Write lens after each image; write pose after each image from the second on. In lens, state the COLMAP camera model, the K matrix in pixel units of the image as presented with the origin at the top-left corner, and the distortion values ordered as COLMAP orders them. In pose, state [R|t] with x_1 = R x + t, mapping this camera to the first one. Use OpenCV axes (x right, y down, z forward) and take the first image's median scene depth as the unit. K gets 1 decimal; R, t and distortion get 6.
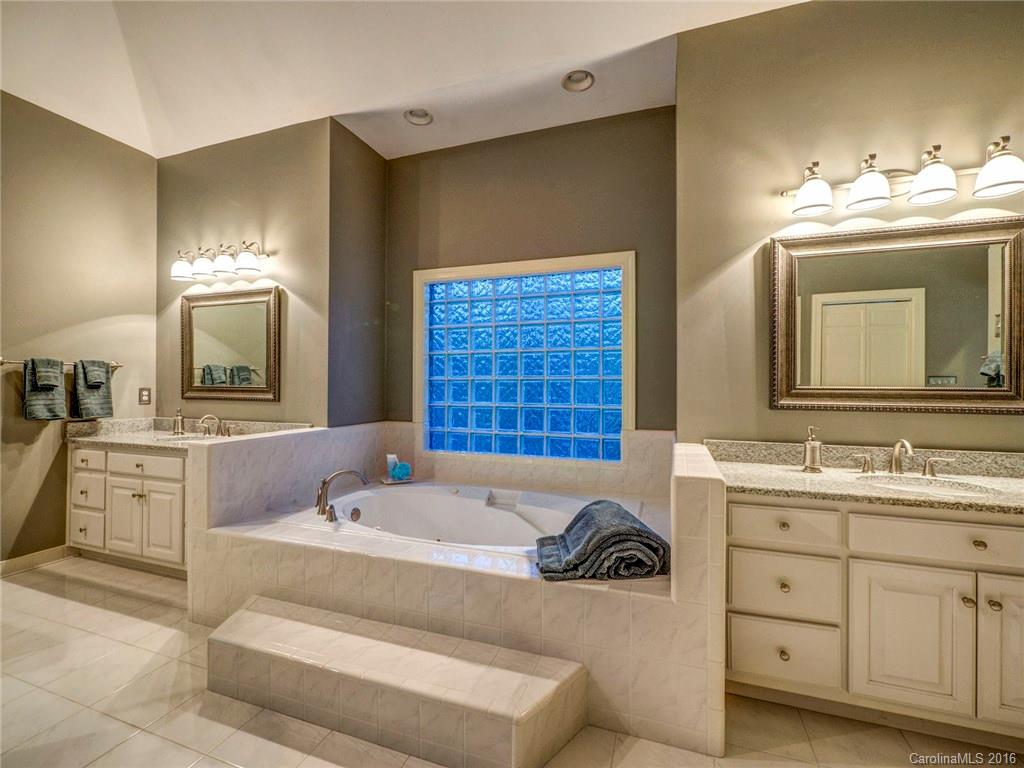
lens RADIAL K [[440.6, 0, 515.8], [0, 440.6, 385.4], [0, 0, 1]] dist [-0.004632, -0.000768]
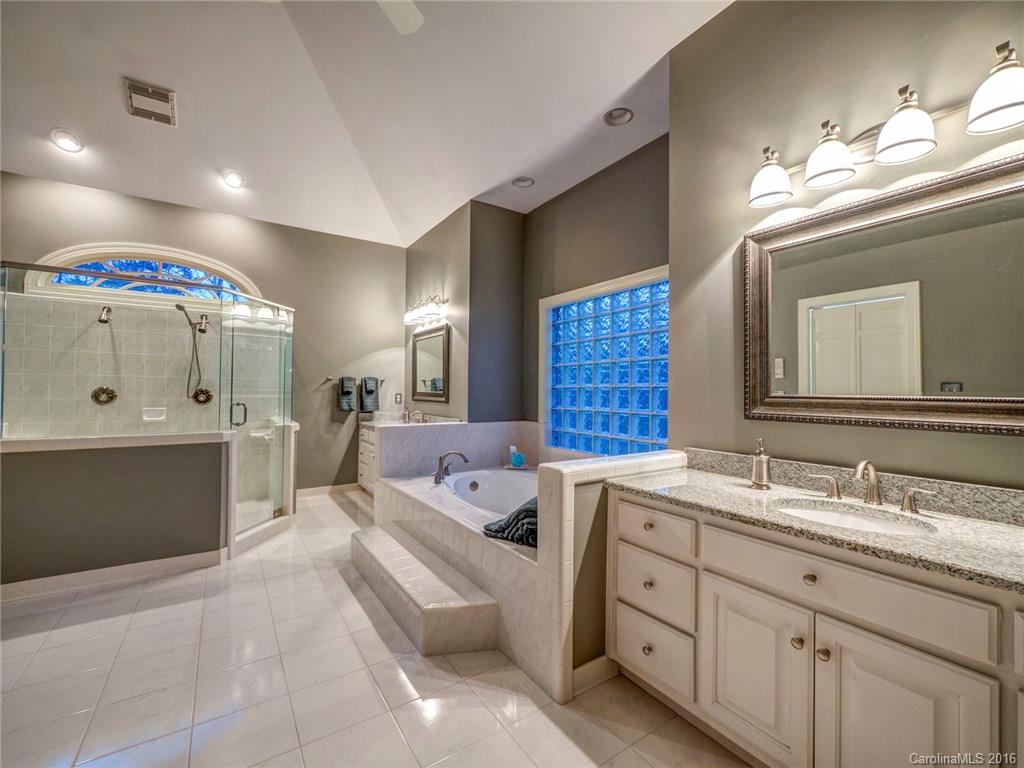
lens RADIAL K [[440.6, 0, 522.1], [0, 440.6, 384.1], [0, 0, 1]] dist [-0.004632, -0.000768]
pose [[0.802388, -0.008359, -0.596744, 0.731191], [-0.002974, 0.999833, -0.018004, -0.000773], [0.596795, 0.016221, 0.802230, -0.023393]]
